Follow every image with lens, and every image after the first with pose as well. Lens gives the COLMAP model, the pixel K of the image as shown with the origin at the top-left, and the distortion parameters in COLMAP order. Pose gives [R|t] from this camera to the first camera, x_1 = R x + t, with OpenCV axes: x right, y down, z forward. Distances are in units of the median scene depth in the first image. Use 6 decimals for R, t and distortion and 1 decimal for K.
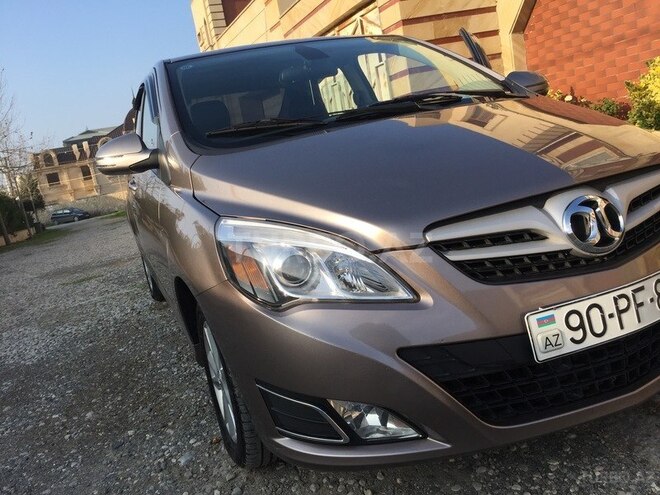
lens RADIAL K [[582.4, 0, 330.0], [0, 582.4, 247.5], [0, 0, 1]] dist [0.123495, -0.191924]
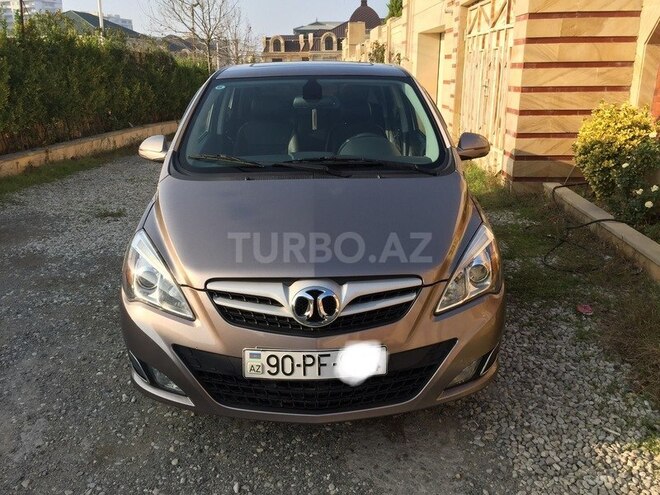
lens RADIAL K [[582.4, 0, 330.0], [0, 582.4, 247.5], [0, 0, 1]] dist [0.123495, -0.191924]
pose [[0.914815, 0.273400, -0.297263, 0.904039], [-0.224453, 0.956066, 0.188573, -0.487713], [0.335758, -0.105788, 0.935989, -0.395098]]
